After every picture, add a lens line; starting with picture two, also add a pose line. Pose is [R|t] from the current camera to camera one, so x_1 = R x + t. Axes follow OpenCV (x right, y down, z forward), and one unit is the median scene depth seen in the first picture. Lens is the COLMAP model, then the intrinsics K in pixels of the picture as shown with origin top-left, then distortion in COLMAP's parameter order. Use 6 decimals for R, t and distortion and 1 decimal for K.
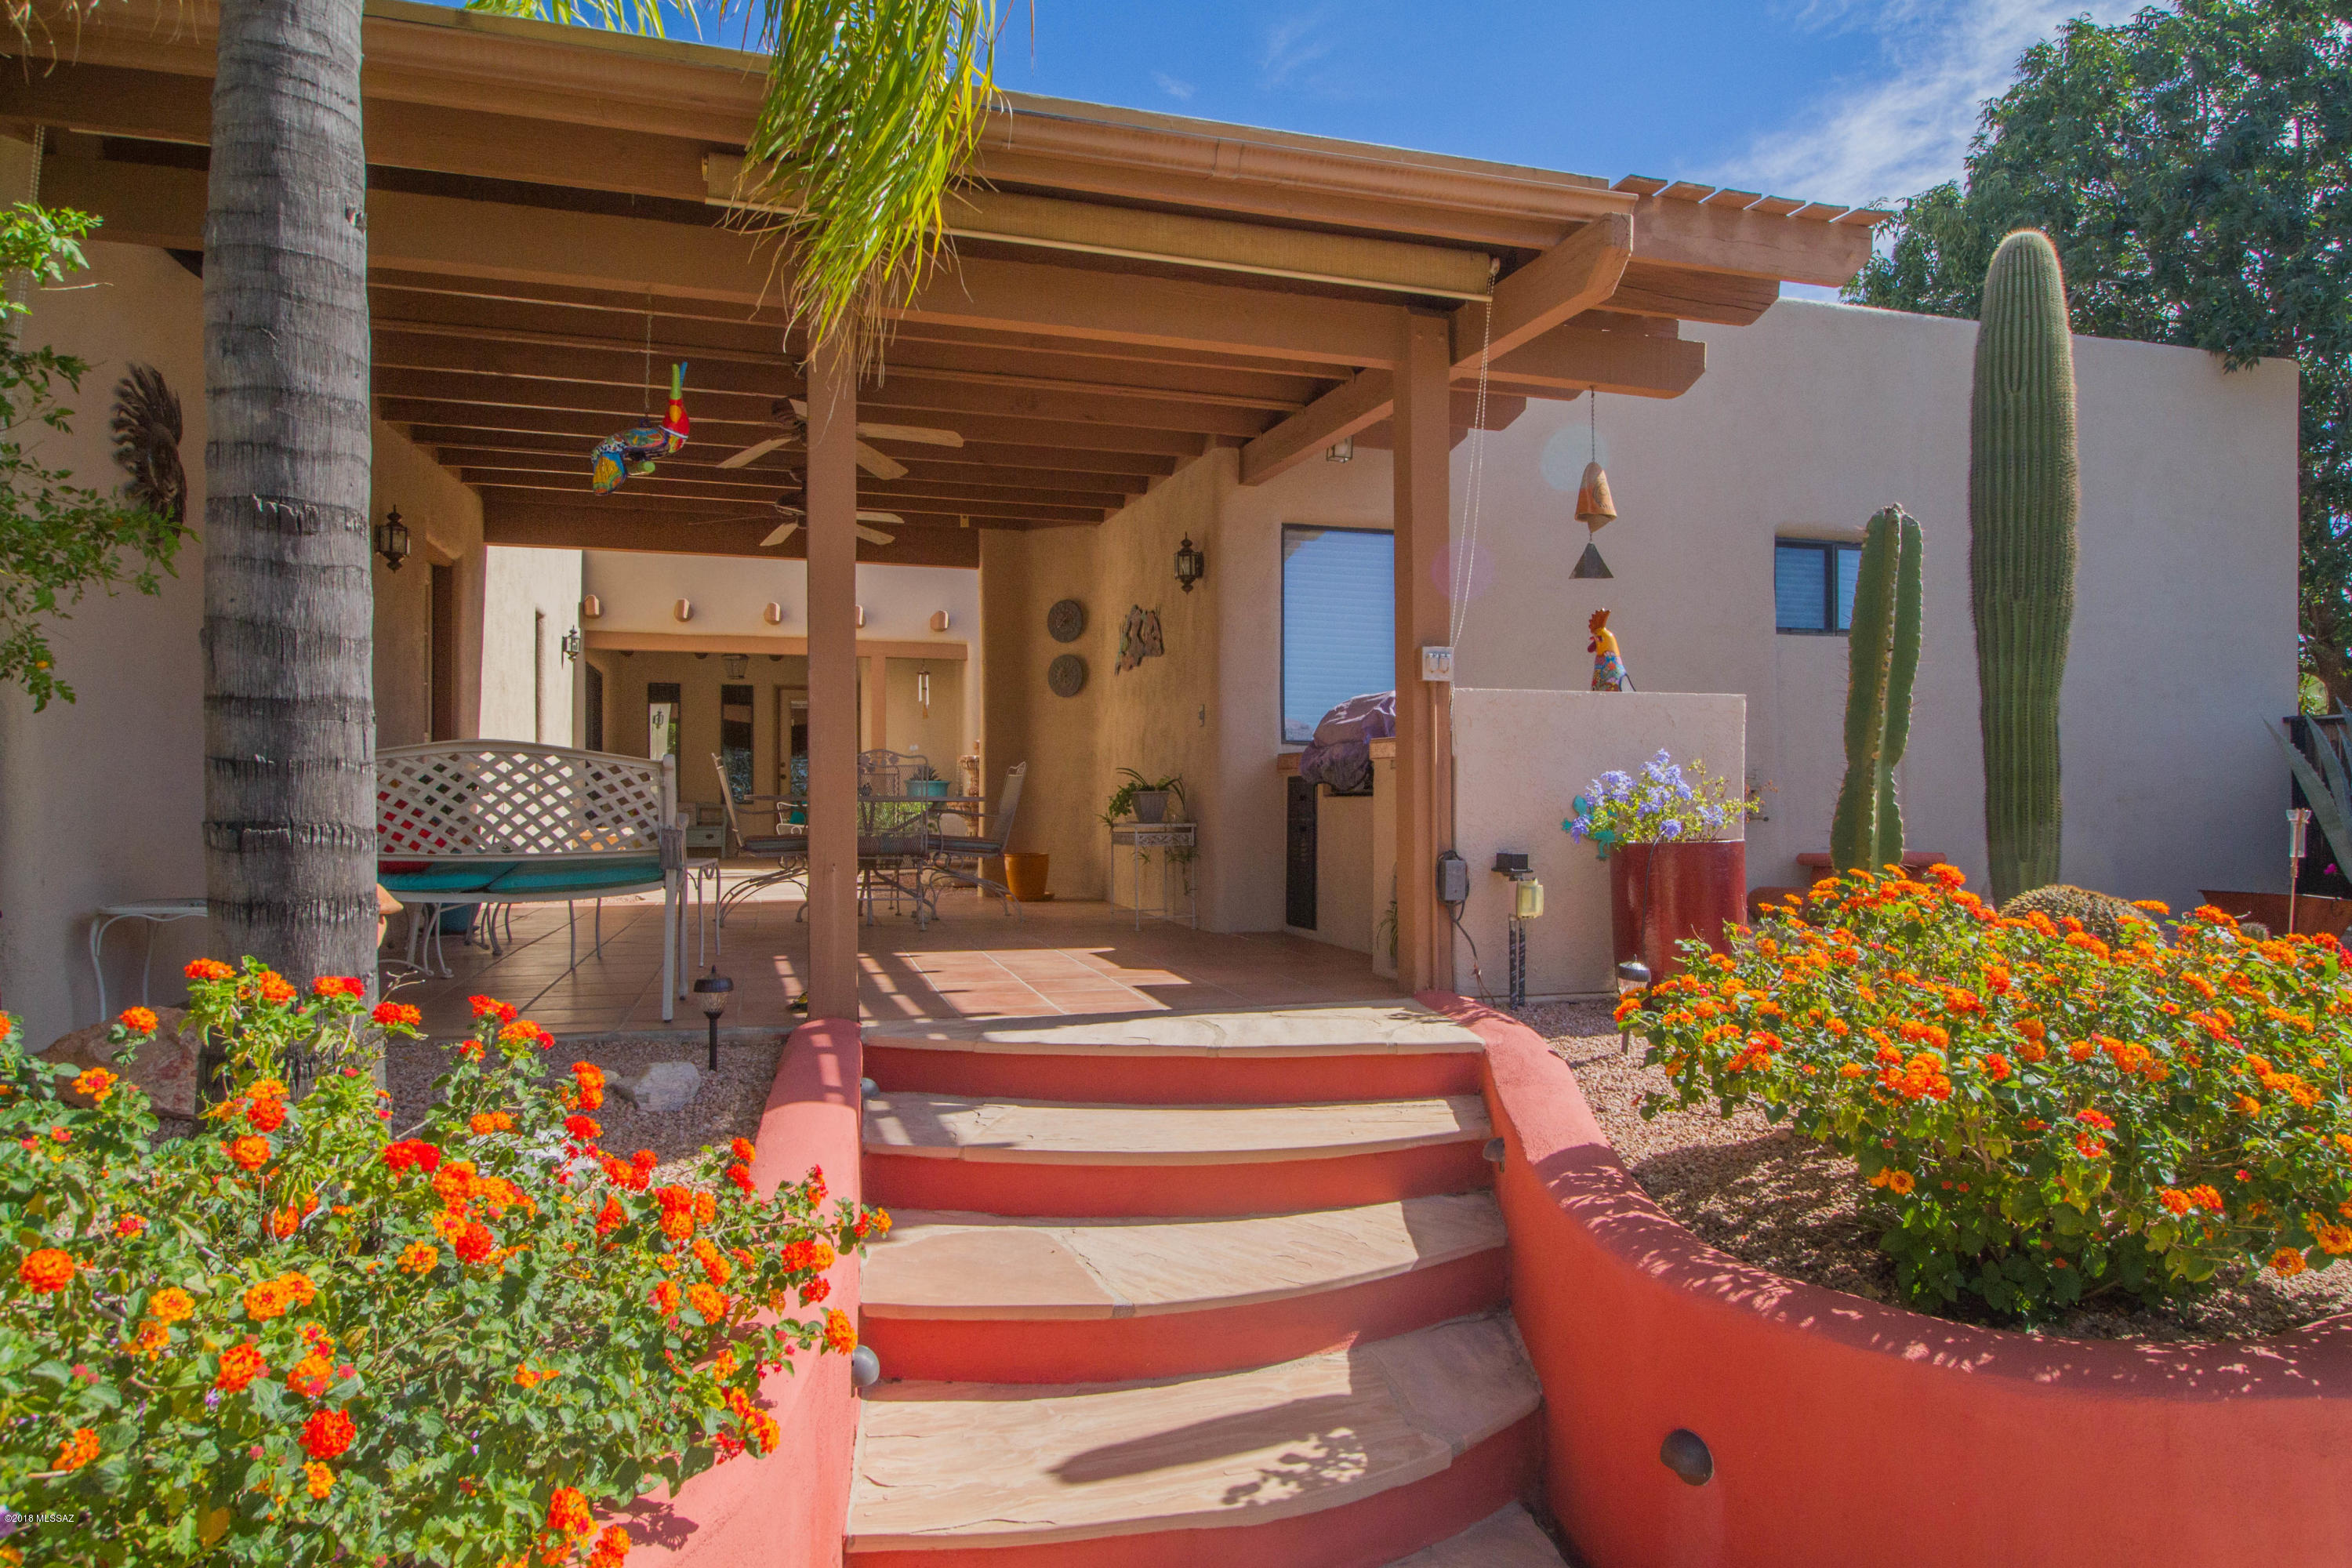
lens RADIAL K [[1397.9, 0, 1197.8], [0, 1397.9, 794.4], [0, 0, 1]] dist [-0.012543, -0.002782]
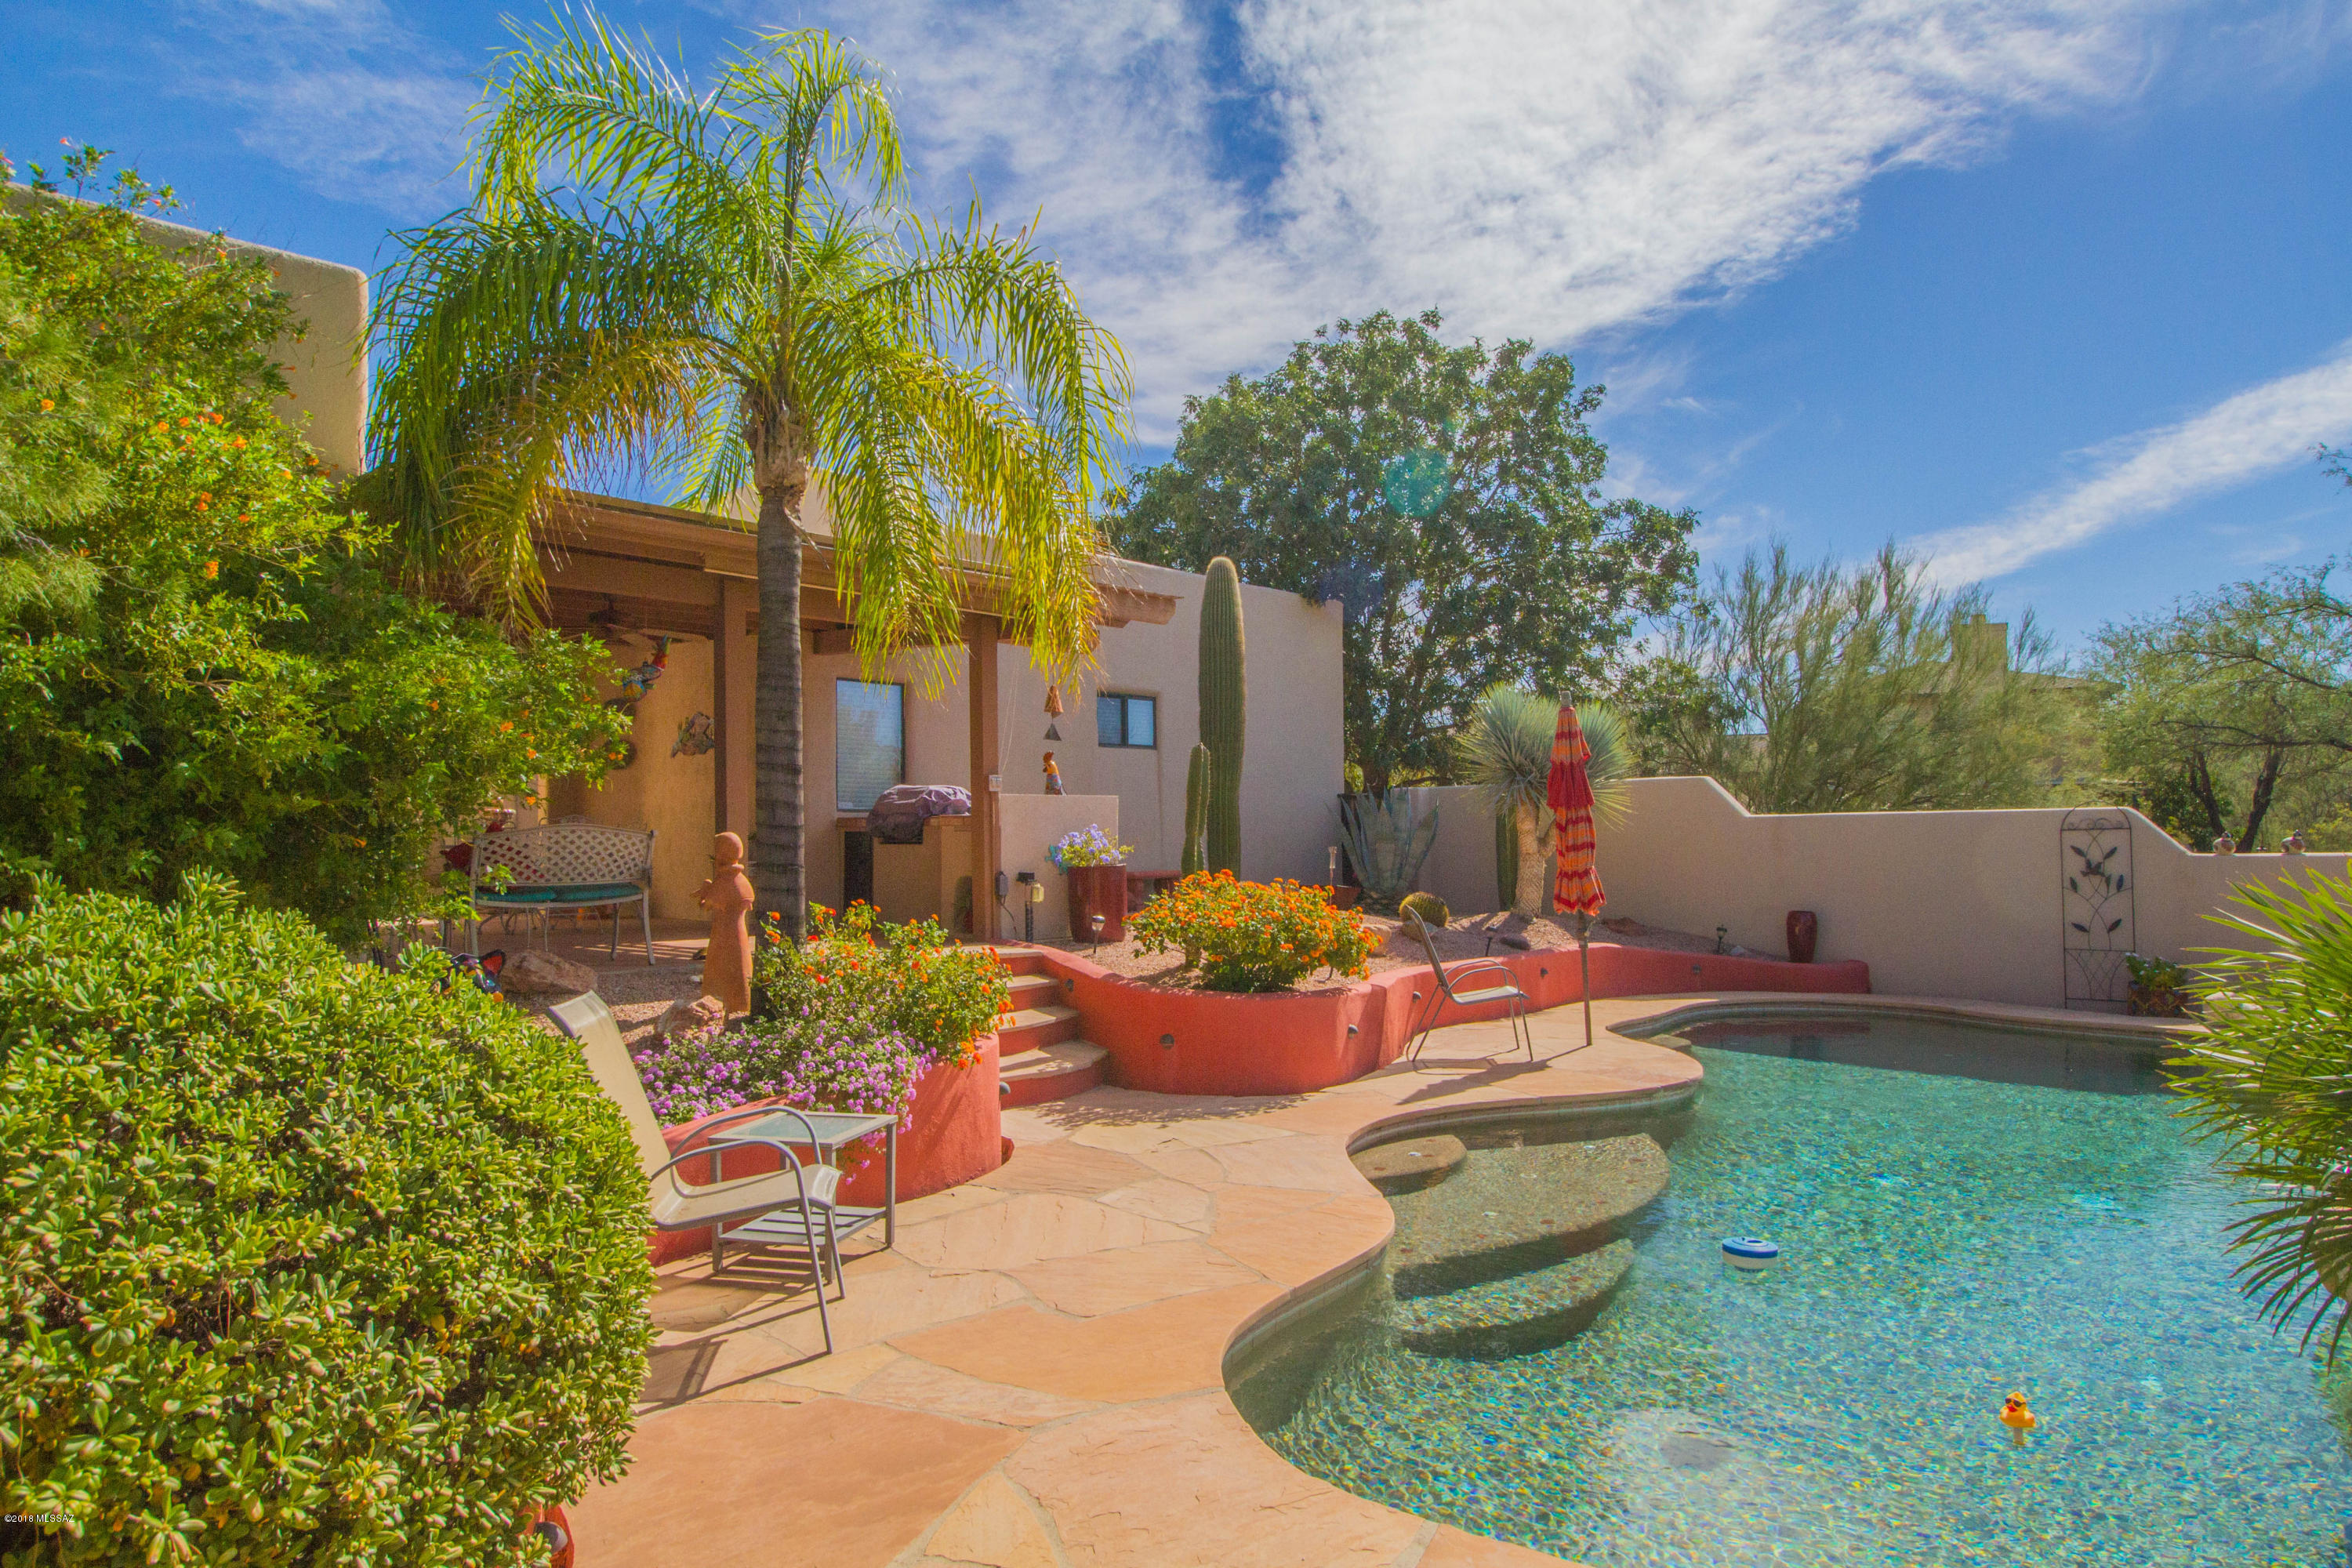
lens RADIAL K [[1397.9, 0, 1171.7], [0, 1397.9, 787.3], [0, 0, 1]] dist [-0.012543, -0.002782]
pose [[0.865525, 0.003077, 0.500855, -0.571583], [0.011428, 0.999599, -0.025890, -0.026425], [-0.500735, 0.028132, 0.865144, -0.837245]]
